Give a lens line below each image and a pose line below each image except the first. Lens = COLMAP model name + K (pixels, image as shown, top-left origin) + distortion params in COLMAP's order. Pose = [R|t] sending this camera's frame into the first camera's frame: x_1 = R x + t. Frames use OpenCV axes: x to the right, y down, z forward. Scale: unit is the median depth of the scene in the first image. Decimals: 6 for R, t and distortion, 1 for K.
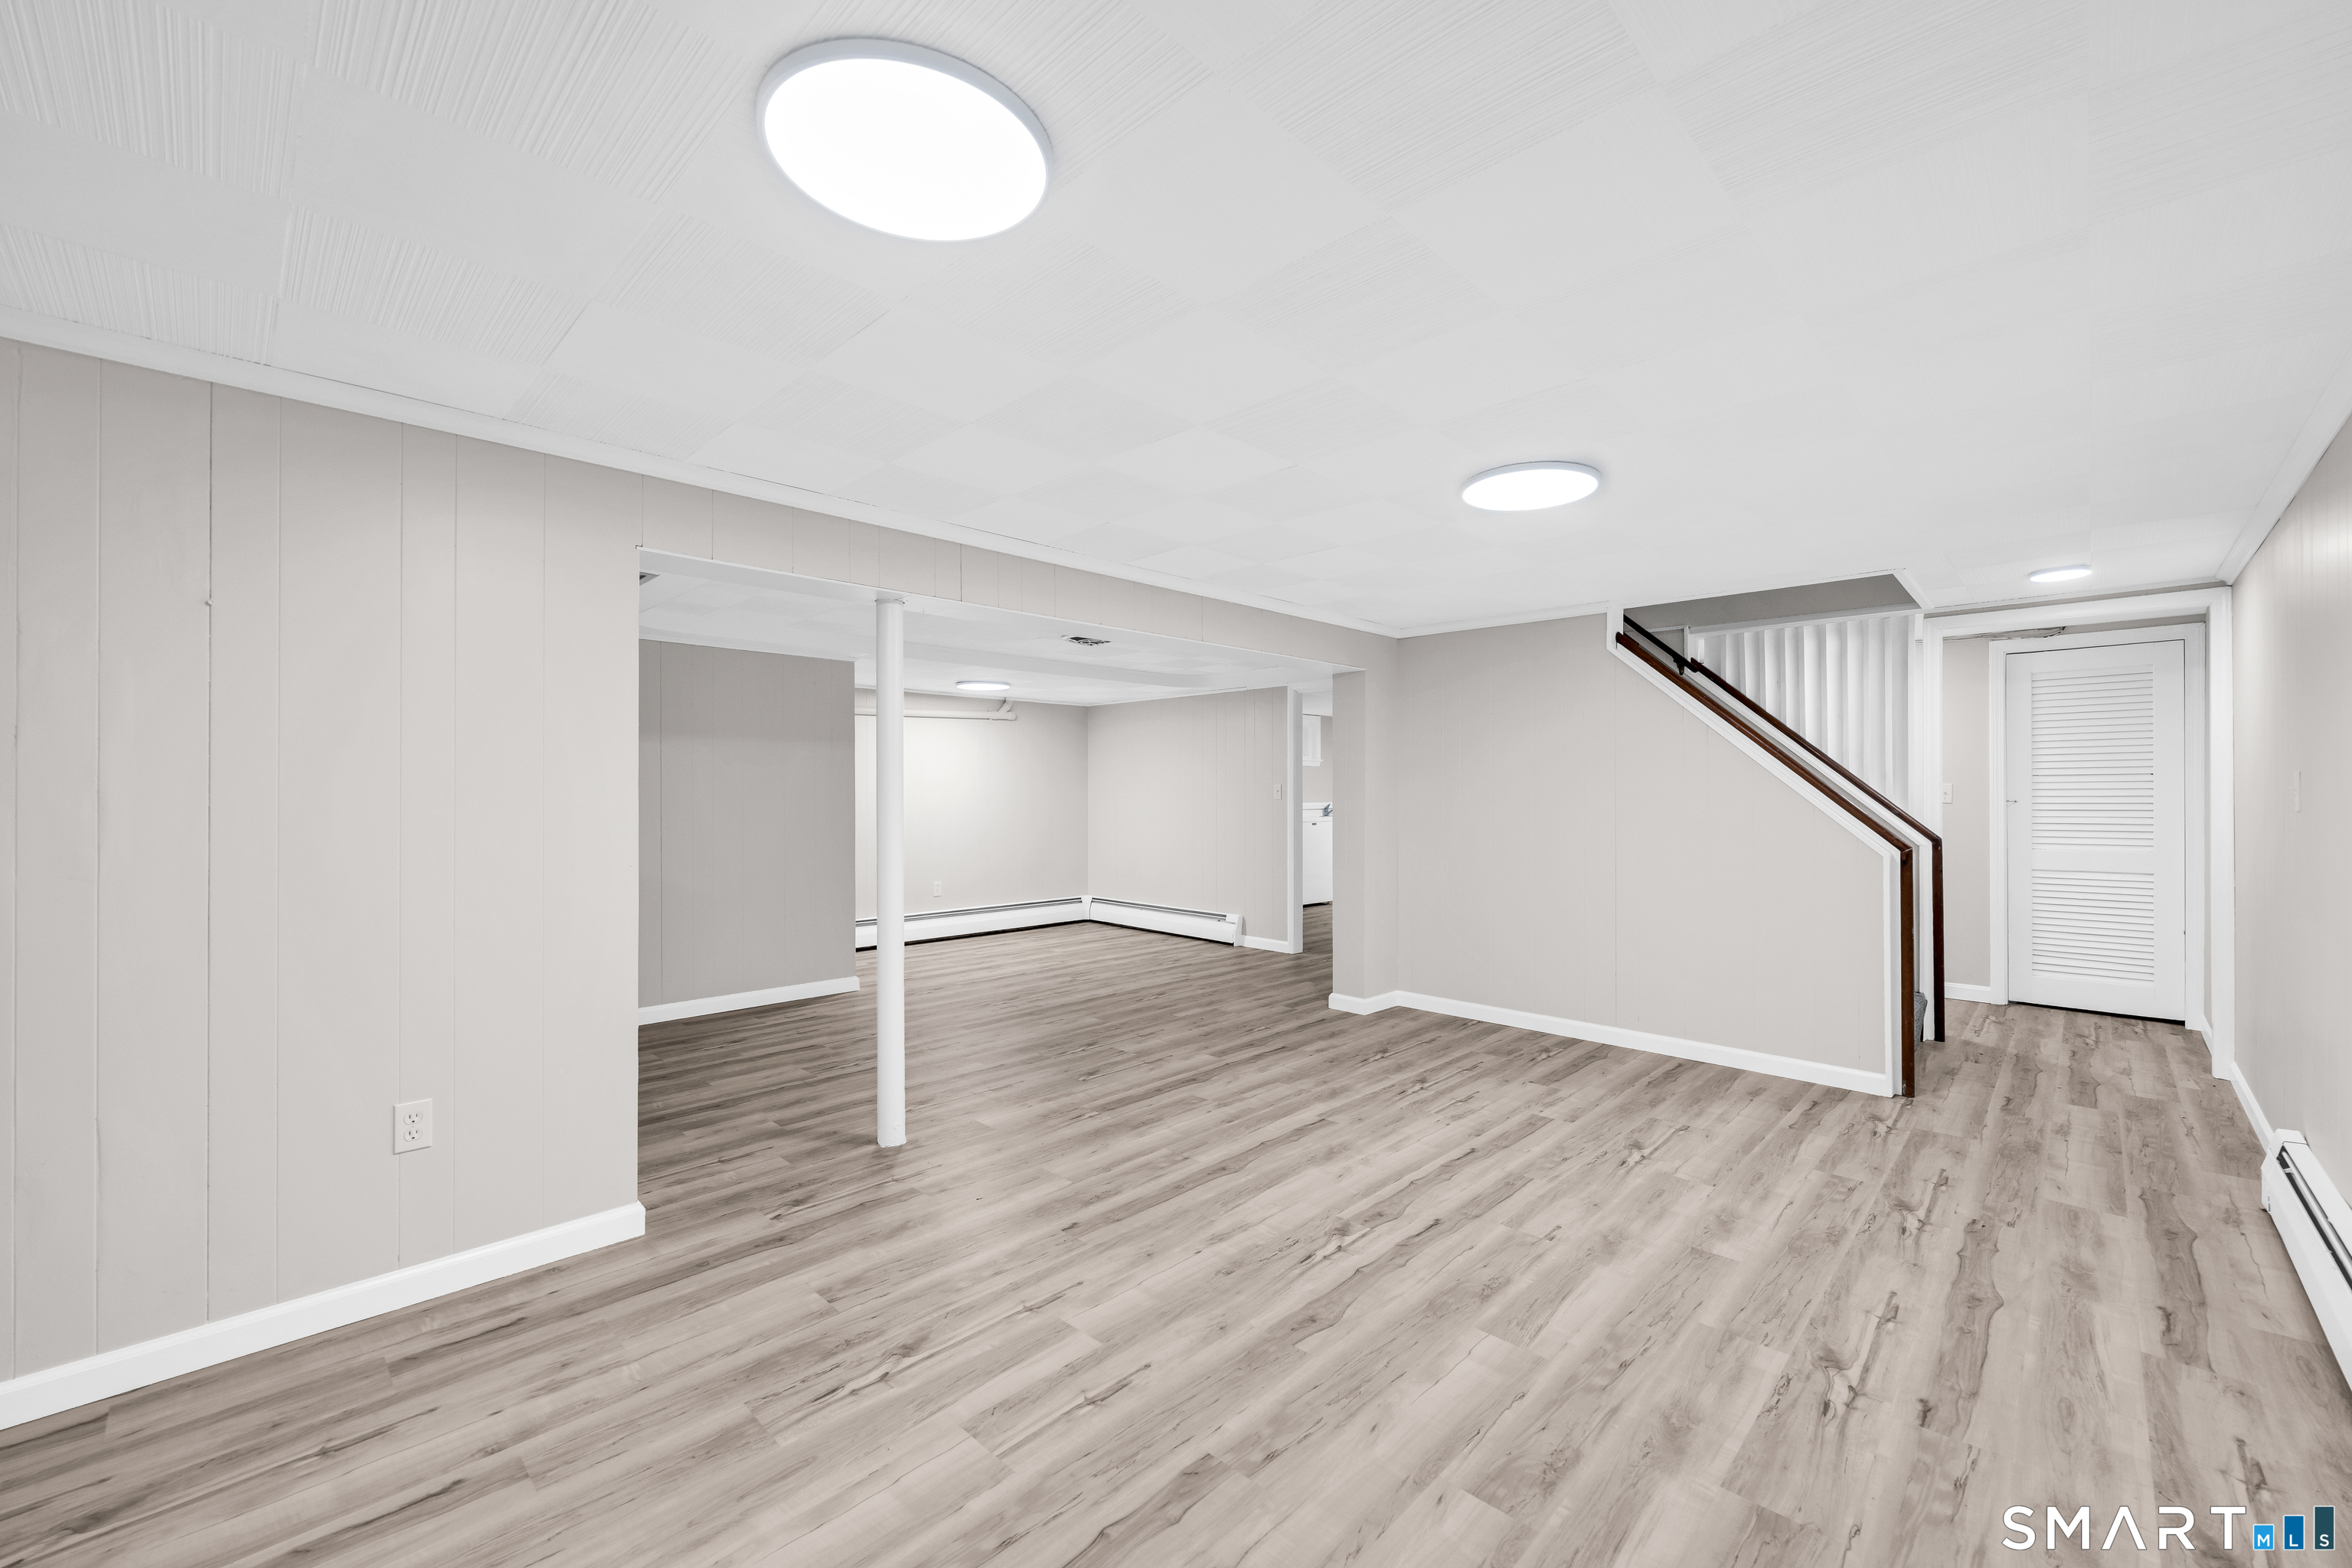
lens RADIAL K [[944.7, 0, 1183.3], [0, 944.7, 792.8], [0, 0, 1]] dist [-0.001123, -0.000083]
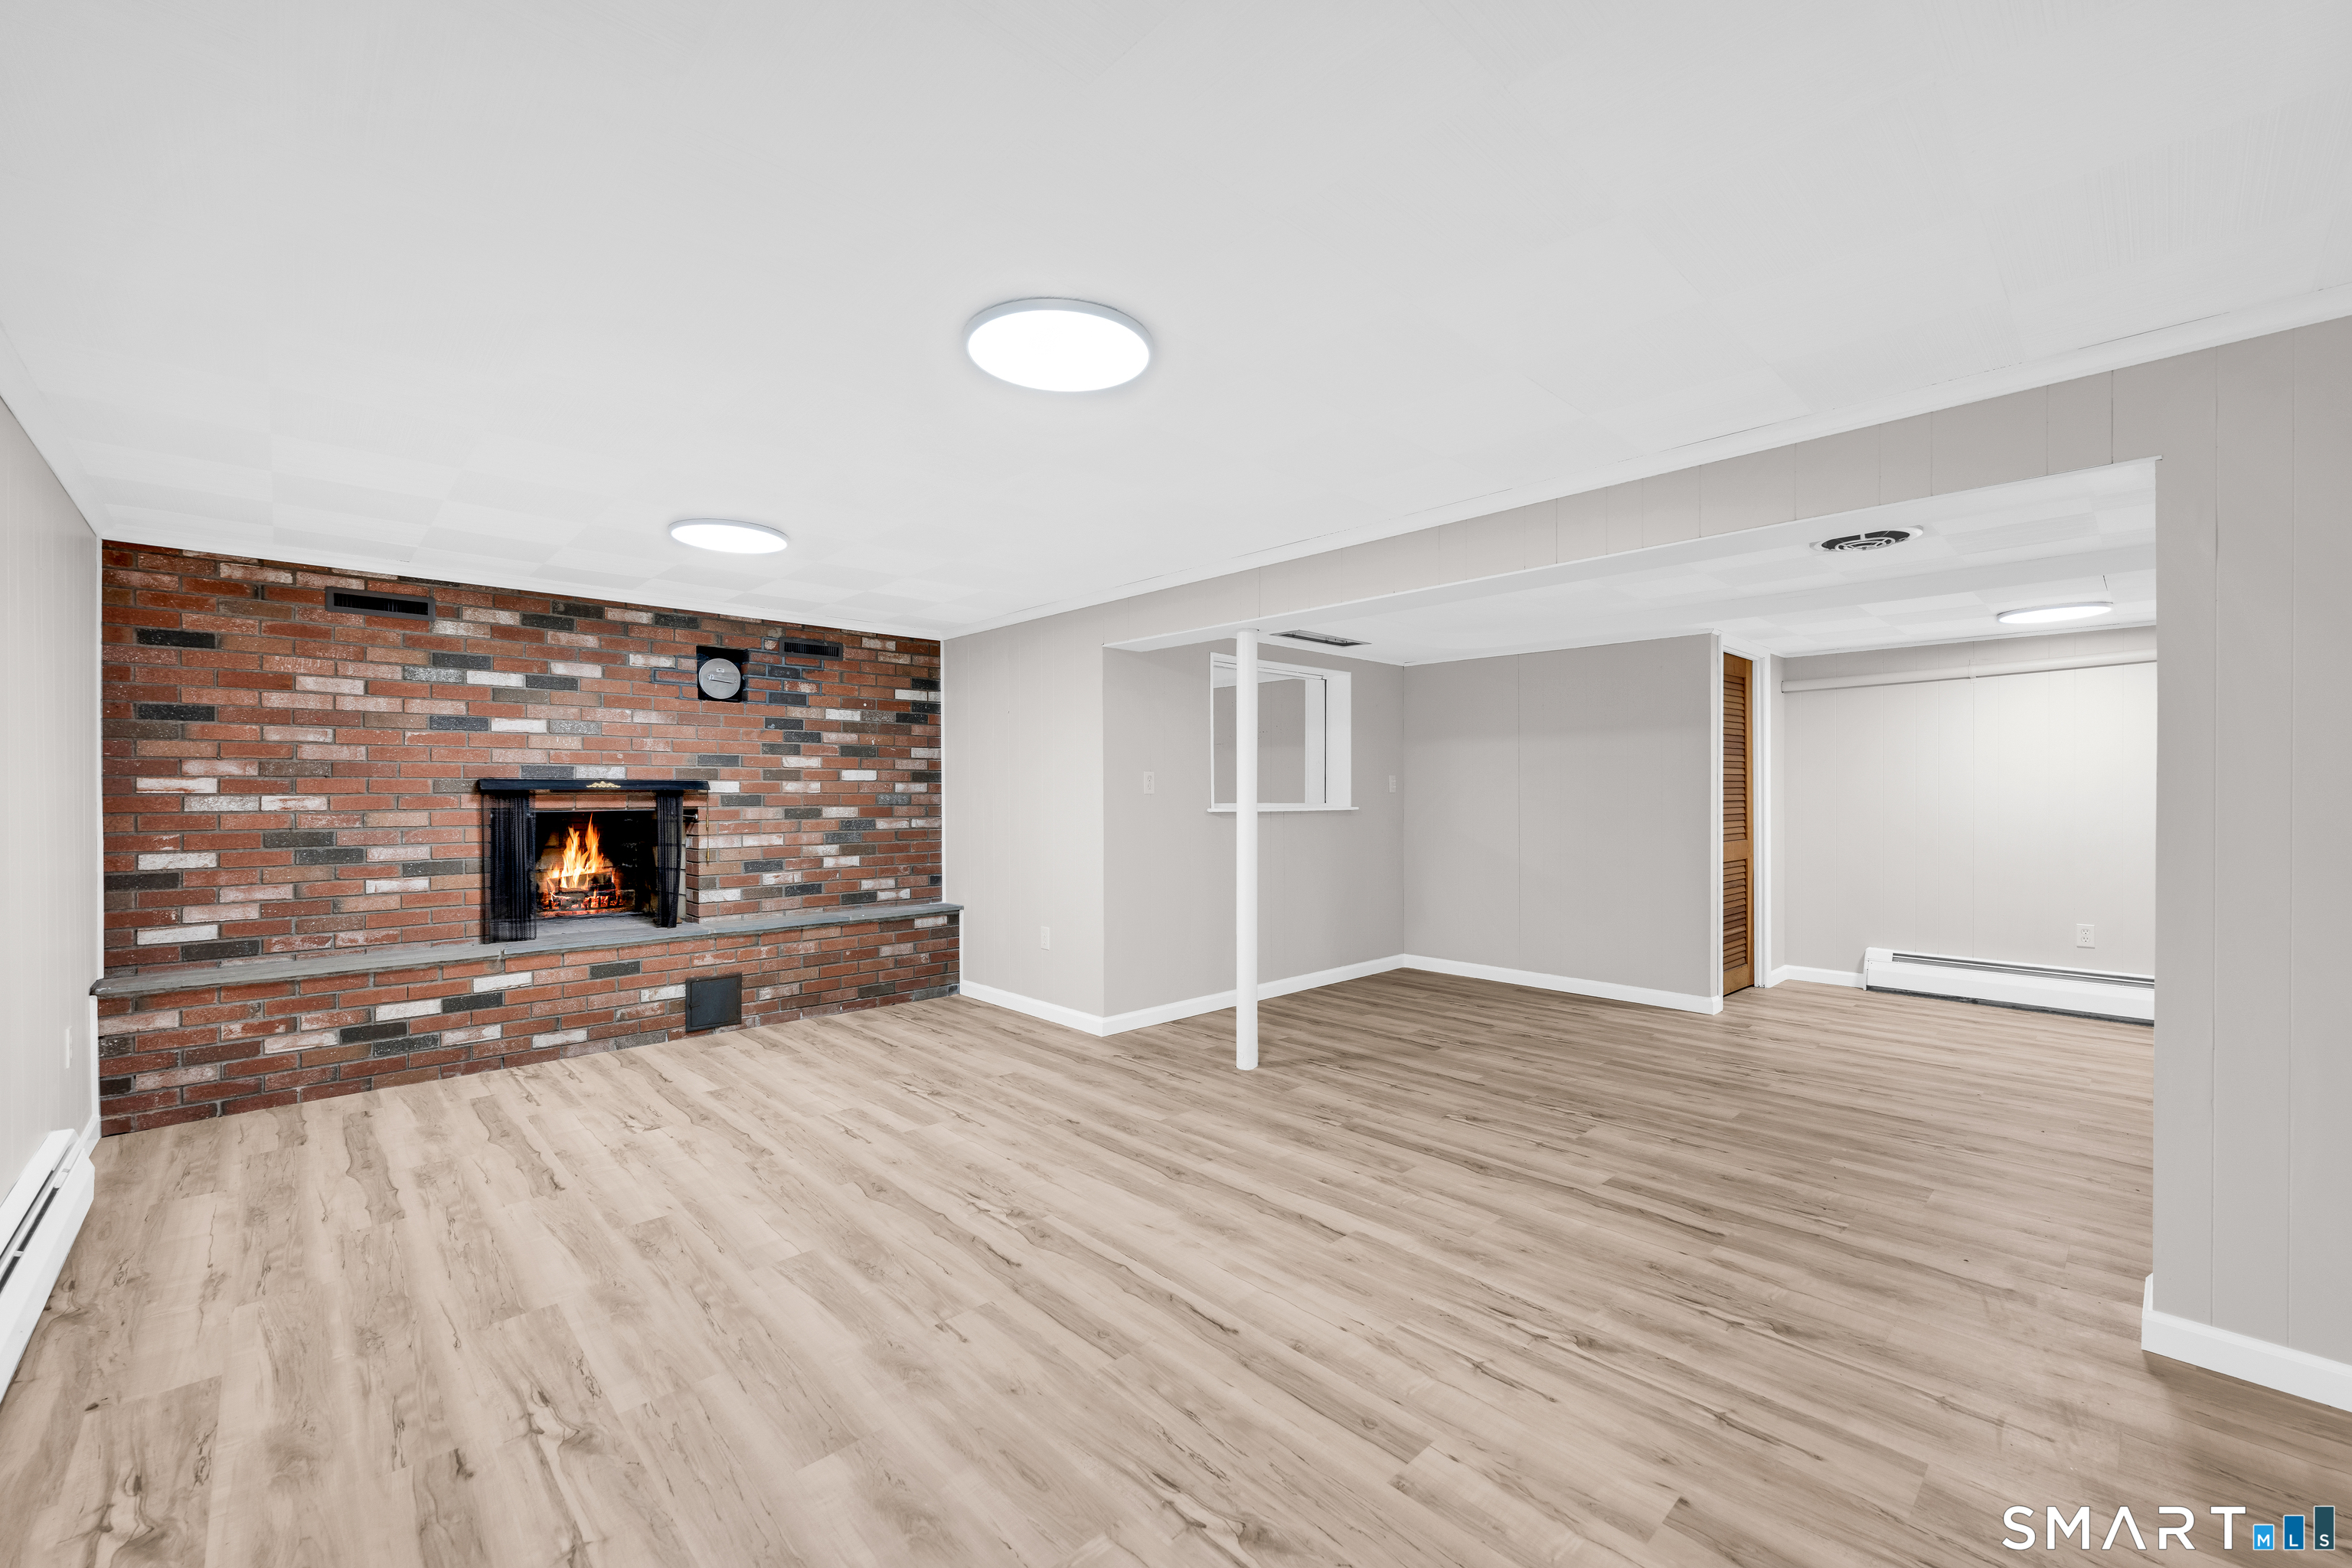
lens RADIAL K [[944.7, 0, 1181.8], [0, 944.7, 784.9], [0, 0, 1]] dist [-0.001123, -0.000083]
pose [[-0.042745, -0.005770, -0.999069, 1.036244], [0.000887, 0.999983, -0.005813, 0.009341], [0.999086, -0.001134, -0.042739, 1.078239]]
